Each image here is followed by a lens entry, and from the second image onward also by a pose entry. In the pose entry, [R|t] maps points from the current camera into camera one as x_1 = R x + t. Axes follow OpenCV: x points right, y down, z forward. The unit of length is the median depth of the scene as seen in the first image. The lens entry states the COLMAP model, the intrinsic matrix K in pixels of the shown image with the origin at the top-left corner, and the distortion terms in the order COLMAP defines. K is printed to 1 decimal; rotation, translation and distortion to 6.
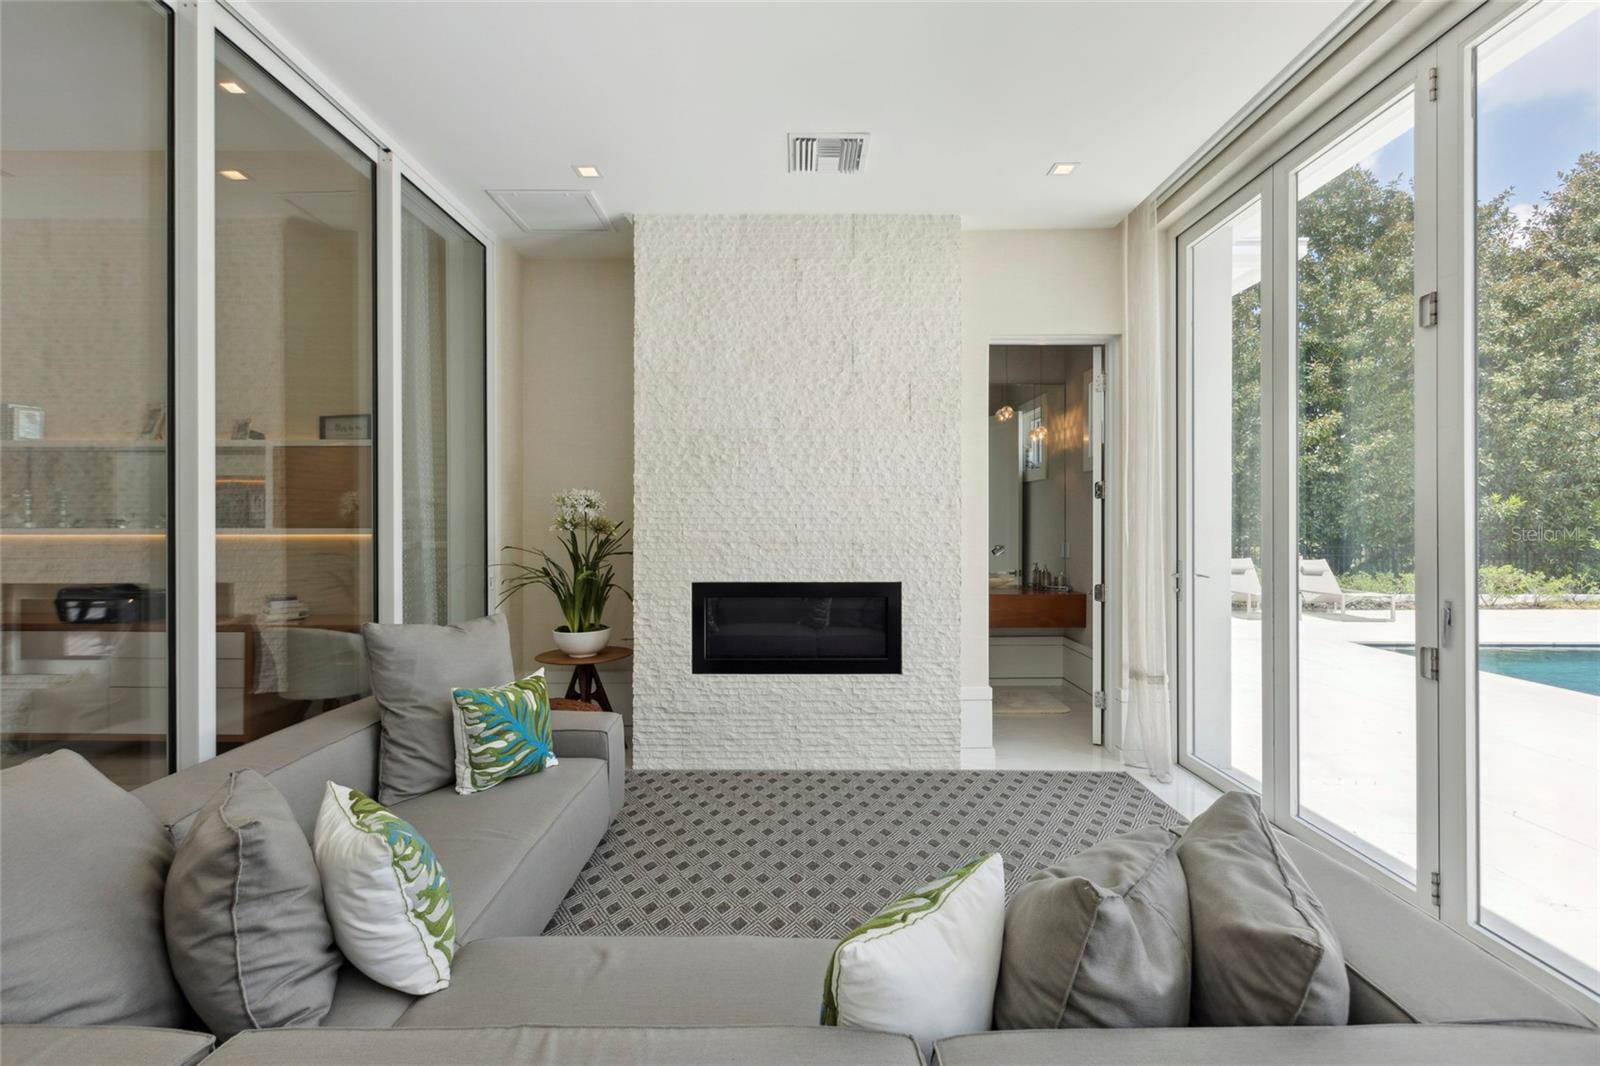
lens RADIAL K [[723.8, 0, 796.1], [0, 723.8, 525.0], [0, 0, 1]] dist [0.001685, 0.000904]
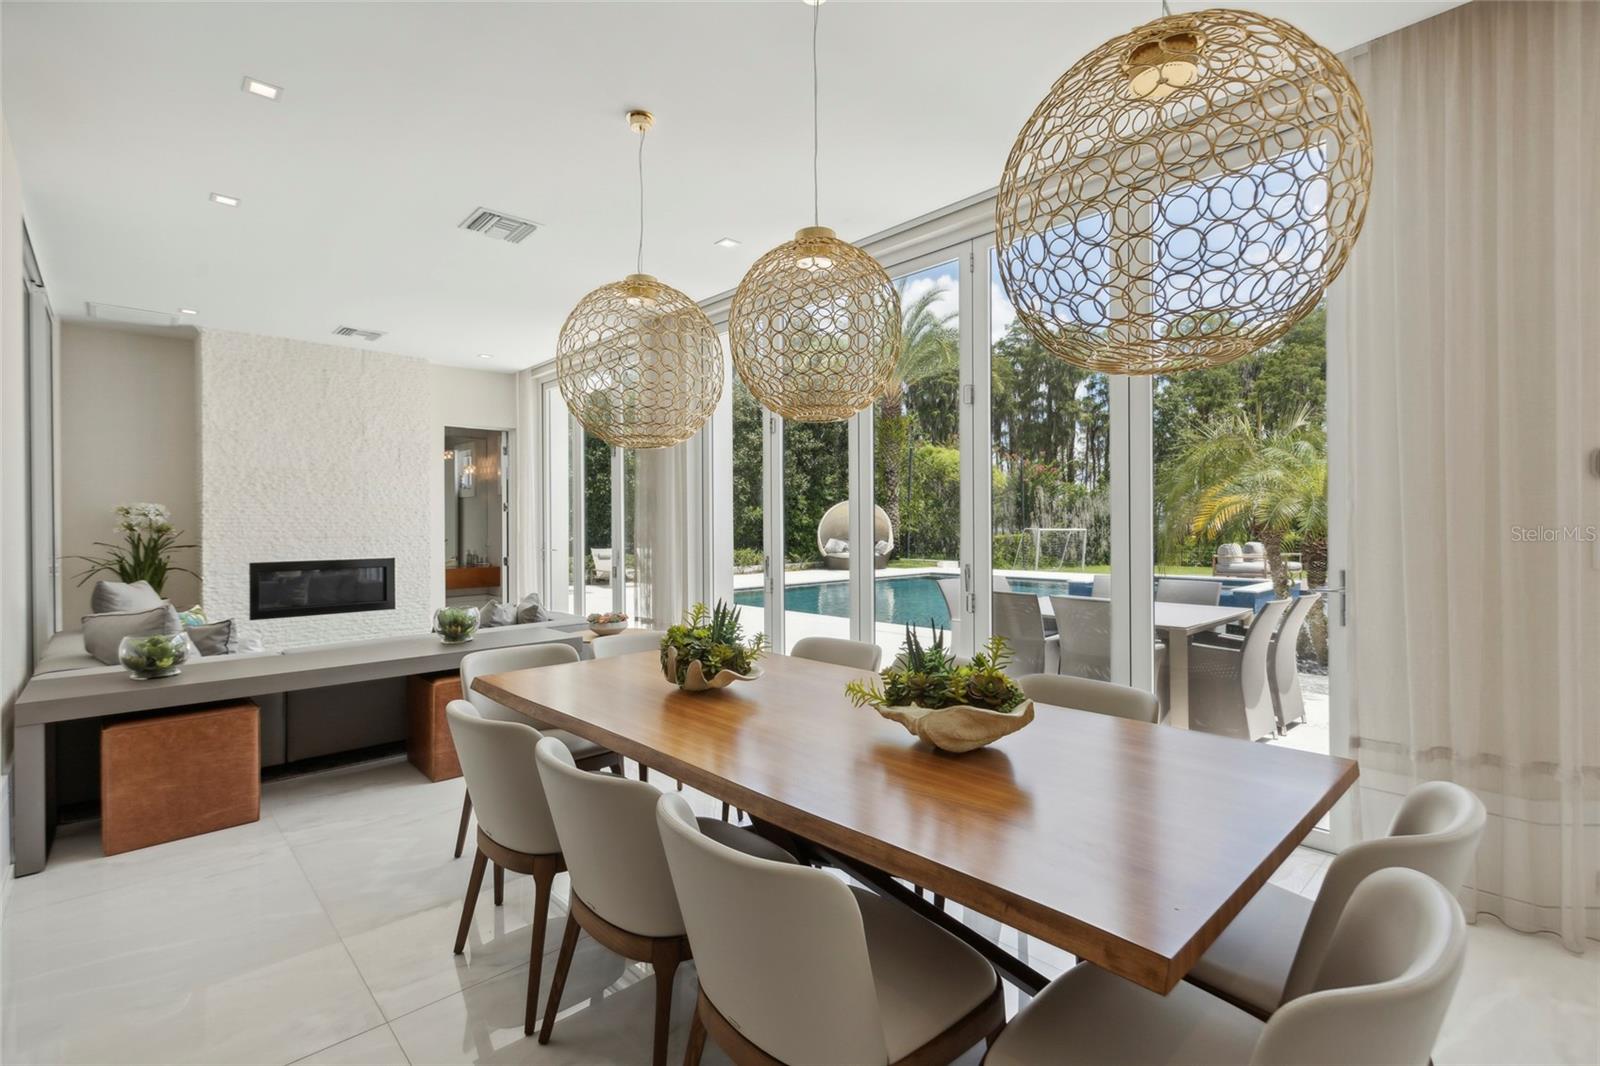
lens RADIAL K [[723.8, 0, 794.5], [0, 723.8, 525.5], [0, 0, 1]] dist [0.001685, 0.000904]
pose [[0.726212, -0.005411, 0.687449, -0.370187], [0.005840, 0.999981, 0.001702, 0.000627], [-0.687446, 0.002779, 0.726230, -0.992333]]
